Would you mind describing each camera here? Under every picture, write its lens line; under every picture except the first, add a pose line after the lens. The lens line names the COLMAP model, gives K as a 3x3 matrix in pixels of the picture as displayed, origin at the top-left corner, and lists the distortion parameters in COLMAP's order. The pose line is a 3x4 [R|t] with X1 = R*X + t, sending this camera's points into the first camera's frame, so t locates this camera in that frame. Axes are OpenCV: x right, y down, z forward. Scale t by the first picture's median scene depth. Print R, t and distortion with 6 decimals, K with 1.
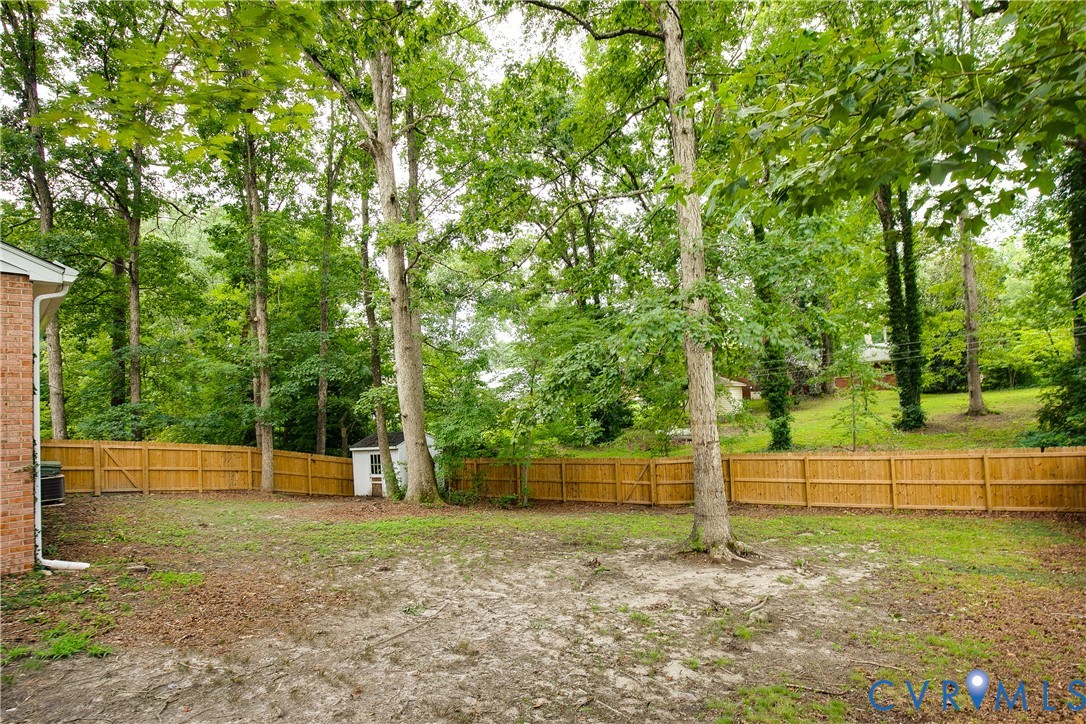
lens RADIAL K [[454.1, 0, 543.0], [0, 454.1, 362.0], [0, 0, 1]] dist [-0.000325, 0.000005]
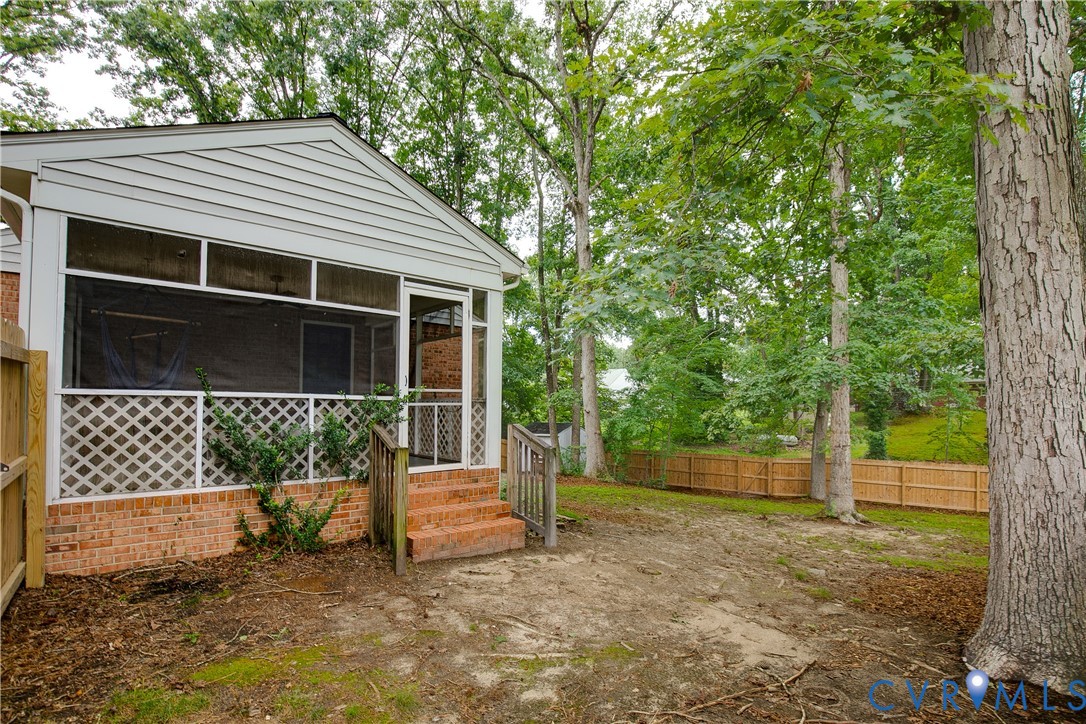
lens RADIAL K [[499.9, 0, 547.1], [0, 499.9, 366.6], [0, 0, 1]] dist [0.000815, -0.000343]
pose [[0.995384, 0.053928, -0.079388, -0.293152], [-0.051410, 0.998118, 0.033429, -0.052993], [0.081042, -0.029193, 0.996283, -0.425438]]
